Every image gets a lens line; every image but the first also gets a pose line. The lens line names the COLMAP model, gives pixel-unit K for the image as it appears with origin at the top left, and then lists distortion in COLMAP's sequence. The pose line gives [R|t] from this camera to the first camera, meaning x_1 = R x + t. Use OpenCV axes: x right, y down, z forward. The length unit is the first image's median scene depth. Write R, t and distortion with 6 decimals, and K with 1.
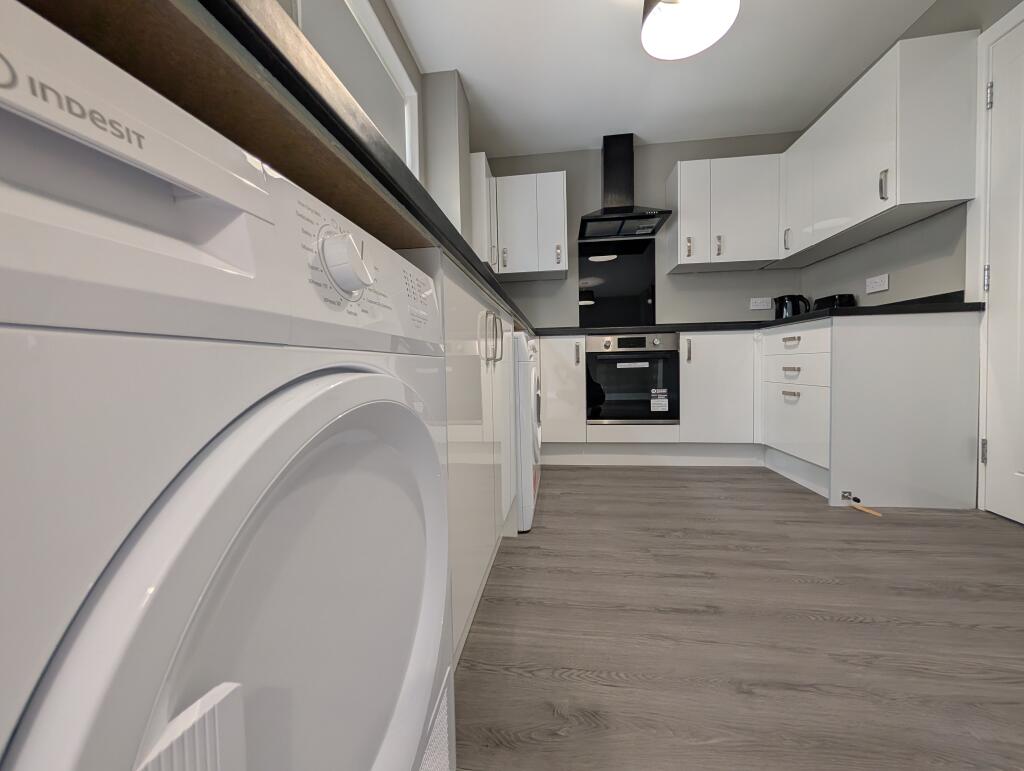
lens RADIAL K [[388.1, 0, 511.8], [0, 388.1, 379.4], [0, 0, 1]] dist [0.000631, 0.000251]
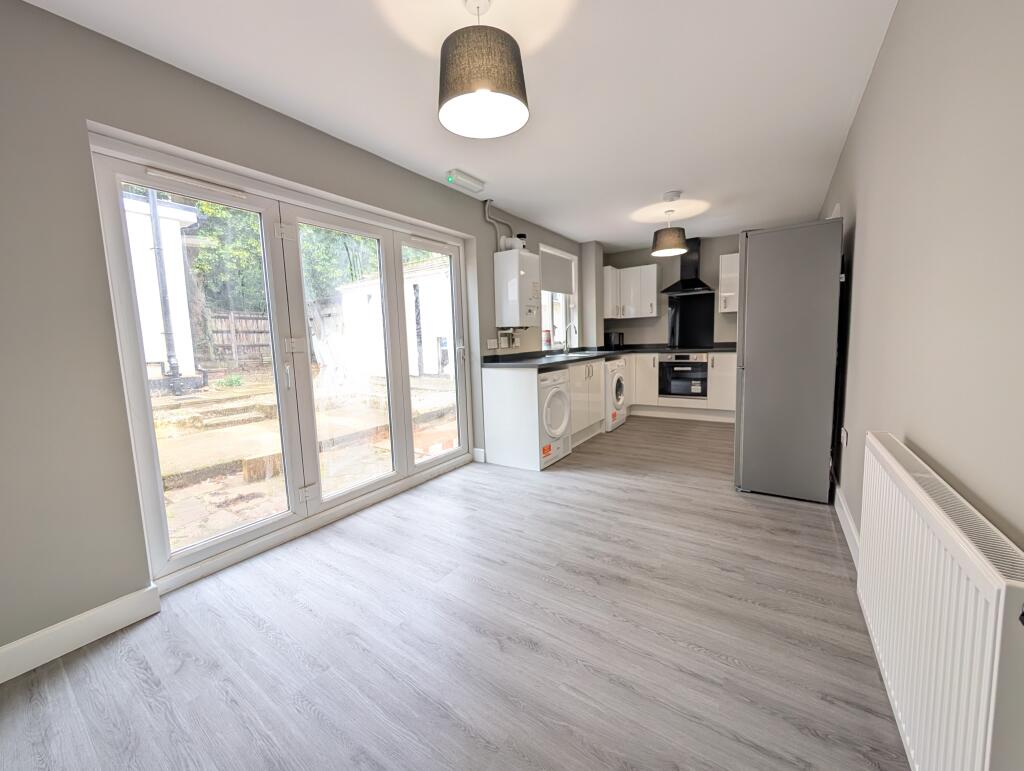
lens RADIAL K [[388.1, 0, 511.8], [0, 388.1, 379.4], [0, 0, 1]] dist [0.000631, 0.000251]
pose [[0.893432, 0.037348, -0.447644, 0.463091], [0.000059, 0.996528, 0.083260, -0.162169], [0.449199, -0.074413, 0.890327, -1.286469]]
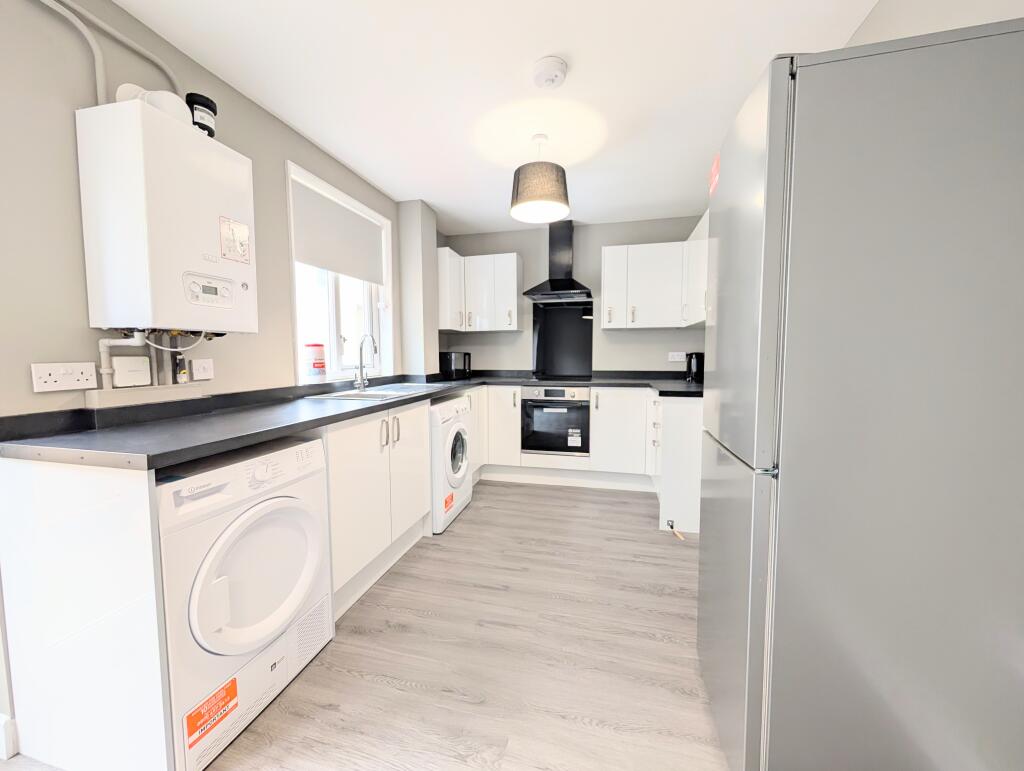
lens RADIAL K [[388.1, 0, 511.8], [0, 388.1, 379.4], [0, 0, 1]] dist [0.000631, 0.000251]
pose [[0.993231, 0.024167, -0.113612, 0.342701], [-0.020239, 0.999161, 0.035606, -0.202586], [0.114377, -0.033066, 0.992887, -0.347549]]
